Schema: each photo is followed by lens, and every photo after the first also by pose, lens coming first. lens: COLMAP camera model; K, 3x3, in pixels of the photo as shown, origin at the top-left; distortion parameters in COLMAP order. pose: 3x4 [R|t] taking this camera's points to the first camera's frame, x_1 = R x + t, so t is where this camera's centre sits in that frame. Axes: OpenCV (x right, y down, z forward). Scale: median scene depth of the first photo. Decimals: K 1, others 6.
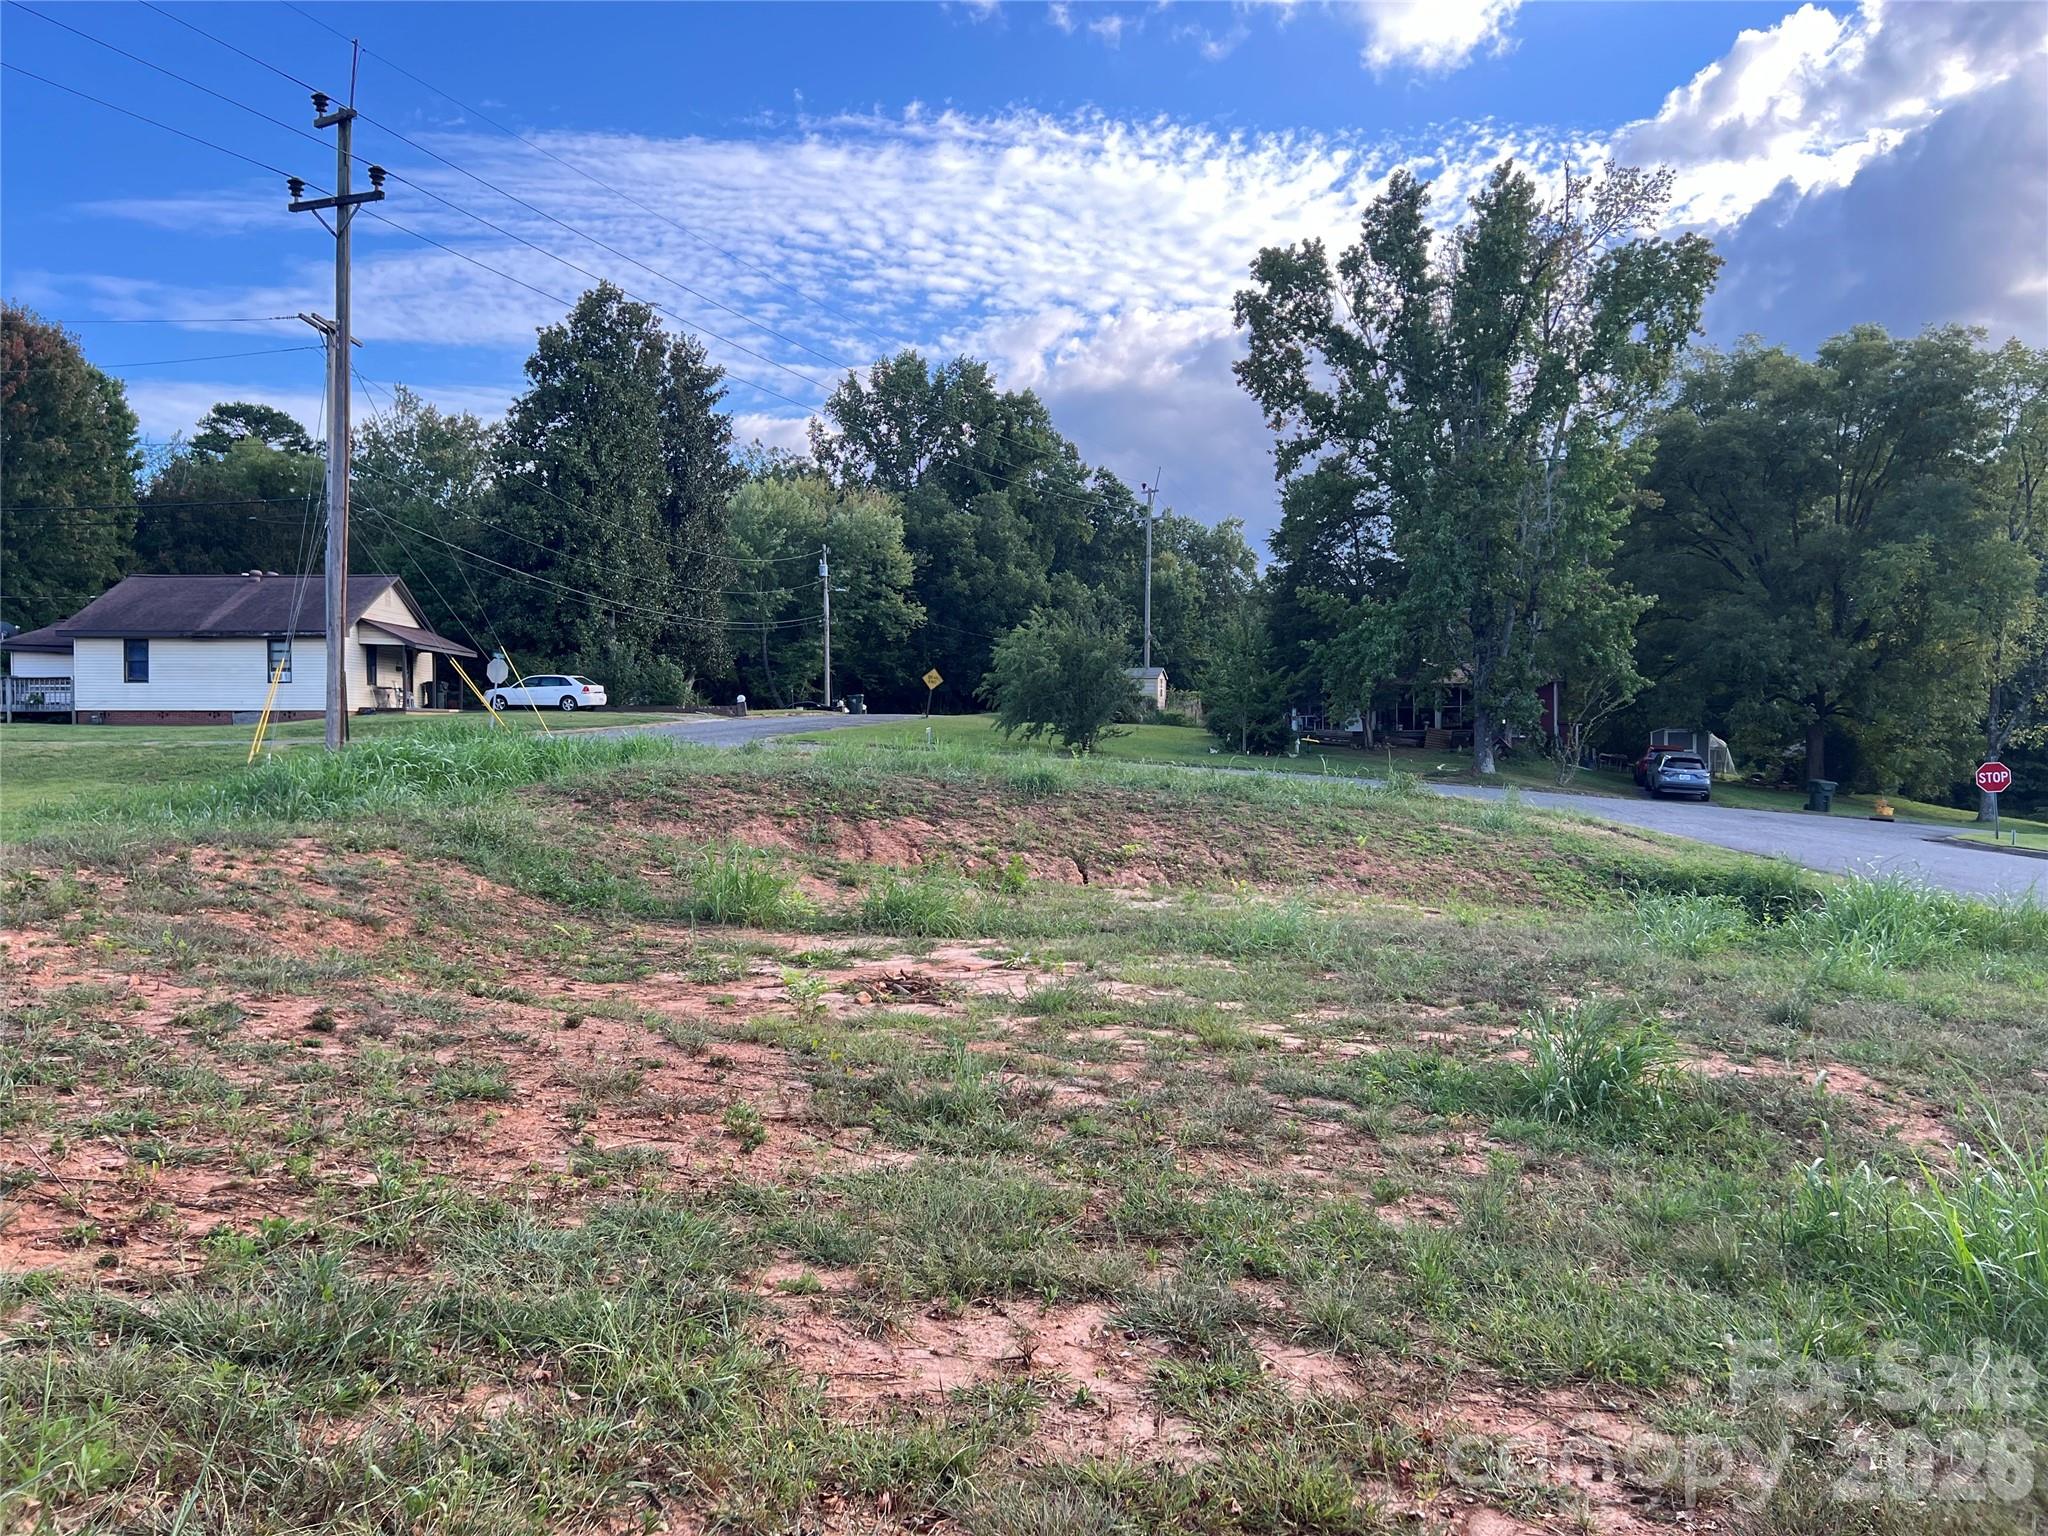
lens RADIAL K [[1562.1, 0, 1017.4], [0, 1562.1, 747.5], [0, 0, 1]] dist [0.067022, -0.071438]
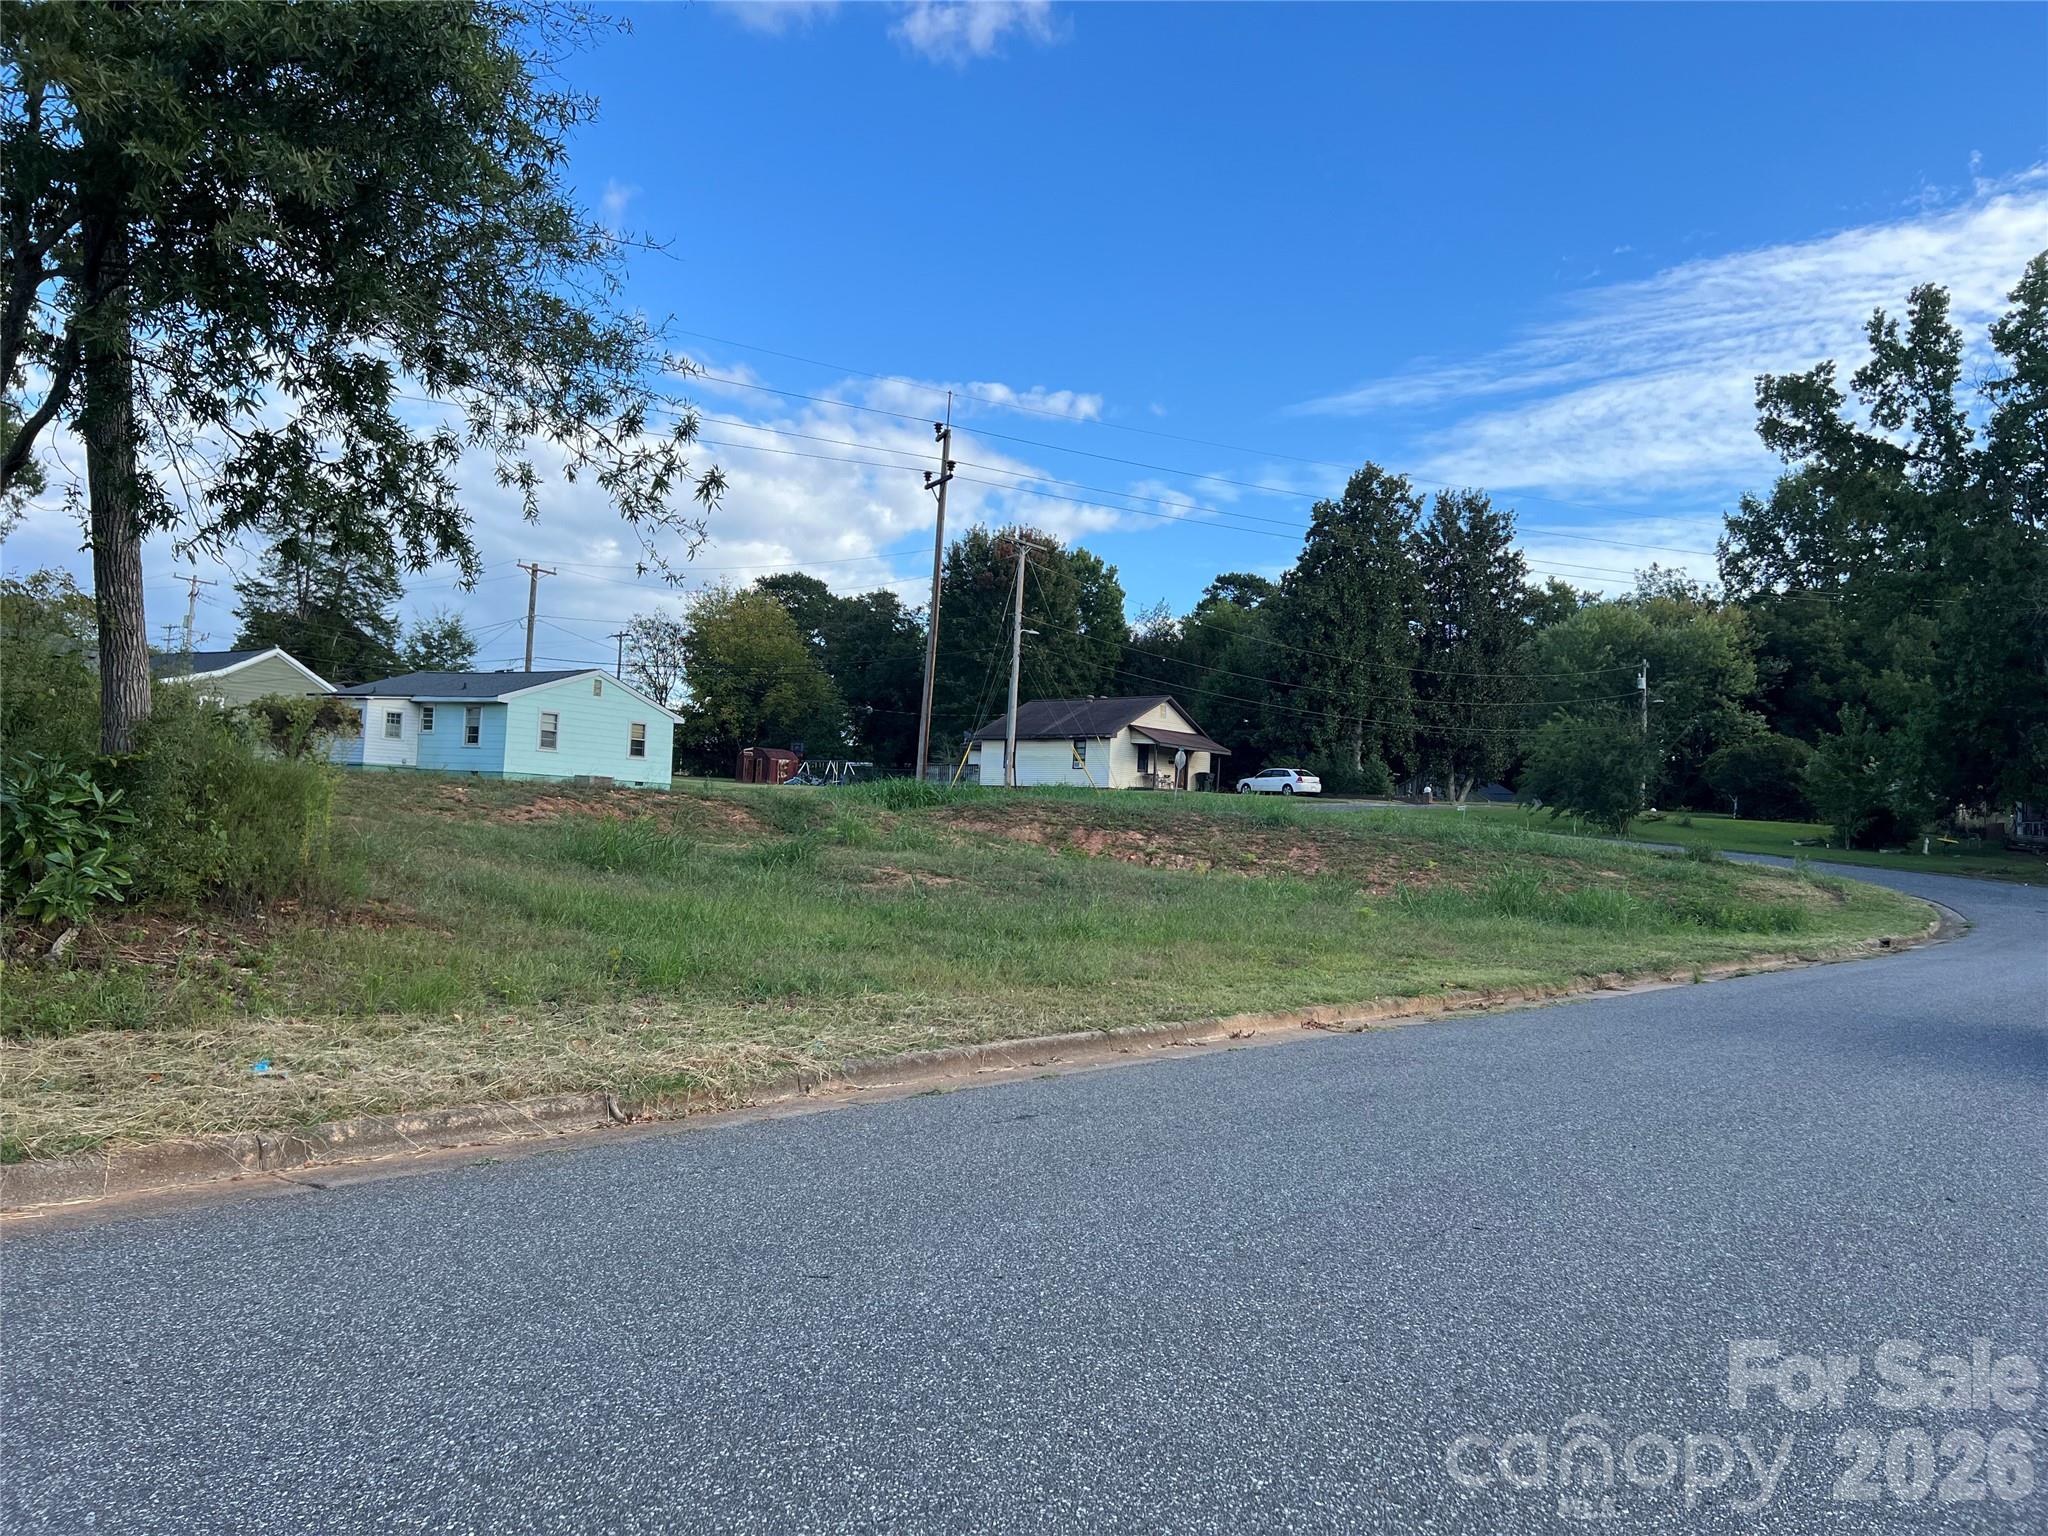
lens RADIAL K [[1562.1, 0, 999.7], [0, 1562.1, 798.6], [0, 0, 1]] dist [0.067022, -0.071438]
pose [[0.730731, 0.018492, -0.682415, 0.488046], [-0.053829, 0.998081, -0.030594, 0.036353], [0.680540, 0.059090, 0.730324, -0.130374]]
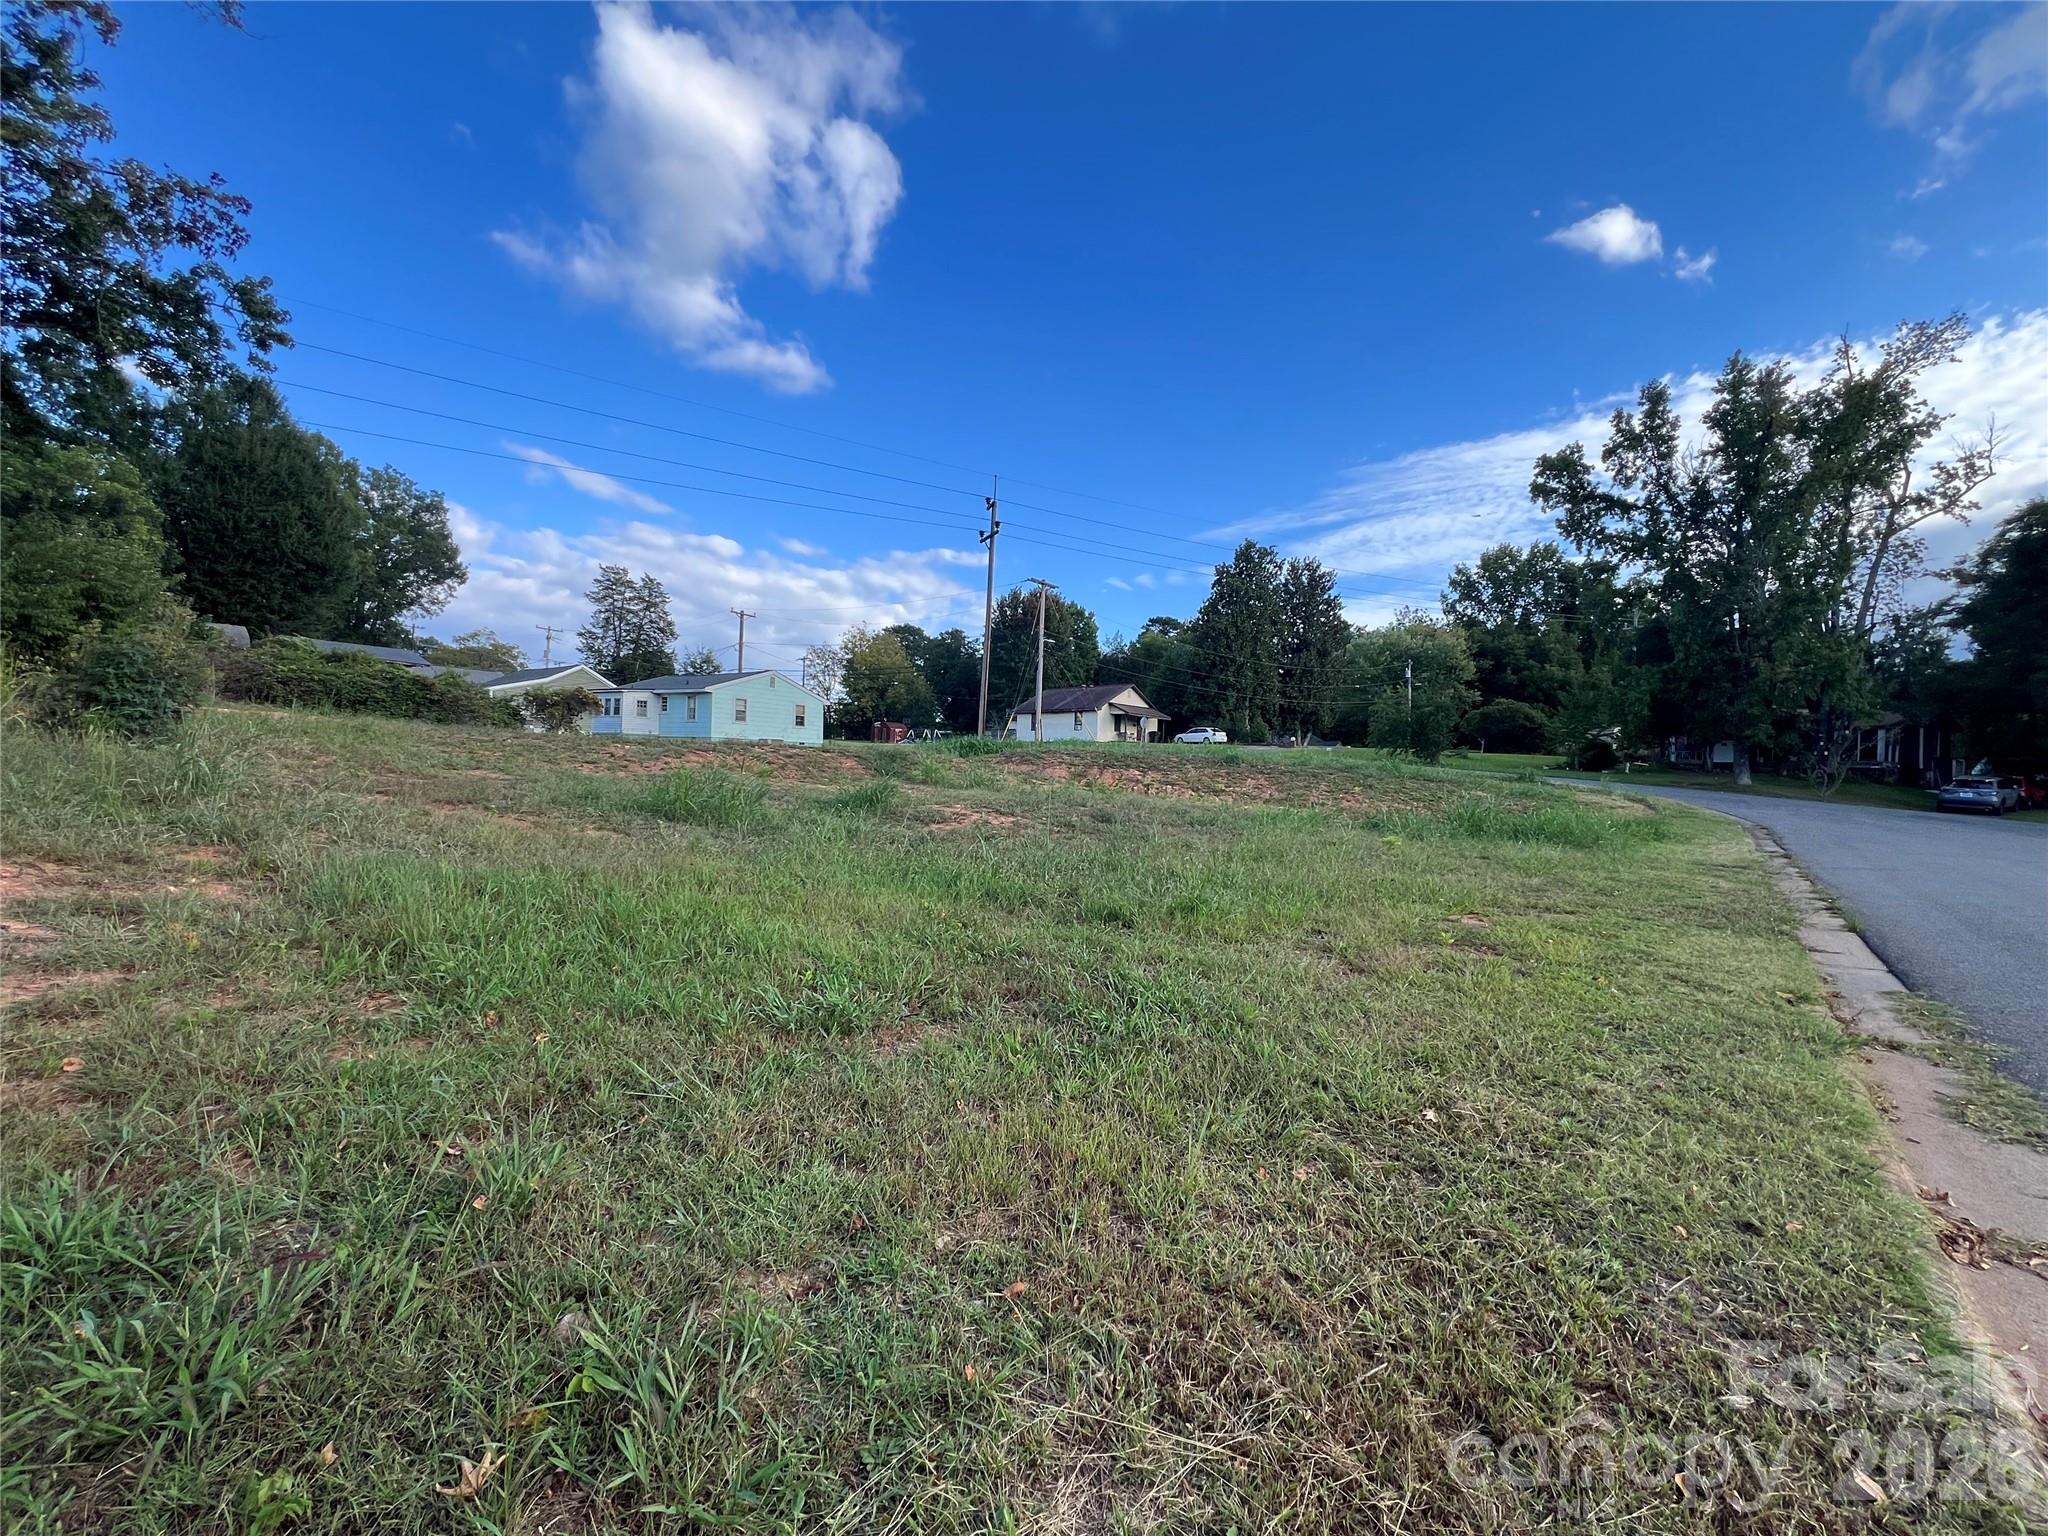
lens RADIAL K [[825.2, 0, 1026.2], [0, 825.2, 775.9], [0, 0, 1]] dist [-0.002424, 0.001649]
pose [[0.735068, 0.025731, -0.677505, 0.331352], [-0.035567, 0.999367, -0.000634, 0.032488], [0.677059, 0.024563, 0.735518, 0.018456]]
